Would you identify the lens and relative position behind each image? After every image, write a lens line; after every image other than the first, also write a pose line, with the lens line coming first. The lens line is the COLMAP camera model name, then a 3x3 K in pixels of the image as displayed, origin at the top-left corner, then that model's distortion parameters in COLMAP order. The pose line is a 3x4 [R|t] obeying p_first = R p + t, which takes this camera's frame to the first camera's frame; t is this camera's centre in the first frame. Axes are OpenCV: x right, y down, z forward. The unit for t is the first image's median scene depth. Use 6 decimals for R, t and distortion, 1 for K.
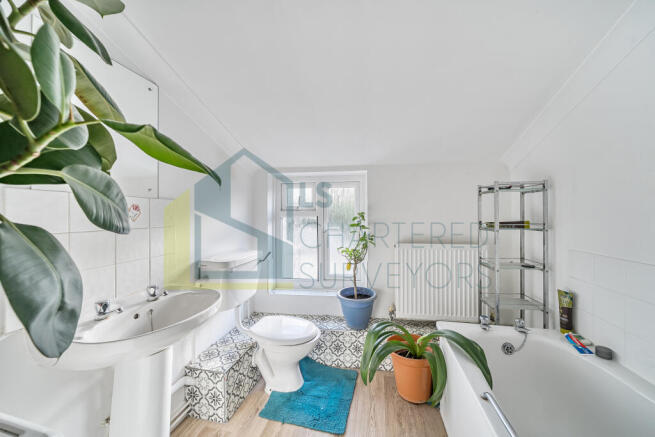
lens RADIAL K [[231.8, 0, 324.6], [0, 231.8, 219.6], [0, 0, 1]] dist [-0.001113, -0.000029]
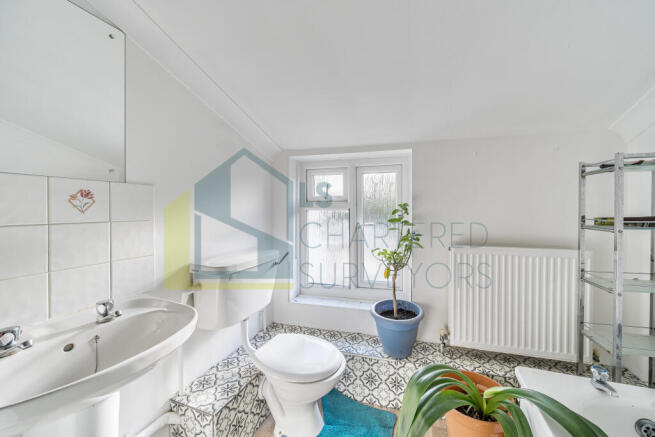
lens RADIAL K [[274.7, 0, 330.8], [0, 274.7, 214.2], [0, 0, 1]] dist [-0.007367, -0.000388]
pose [[0.994110, 0.006400, -0.108184, 0.028858], [-0.005946, 0.999972, 0.004523, 0.001720], [0.108210, -0.003853, 0.994121, 0.120803]]
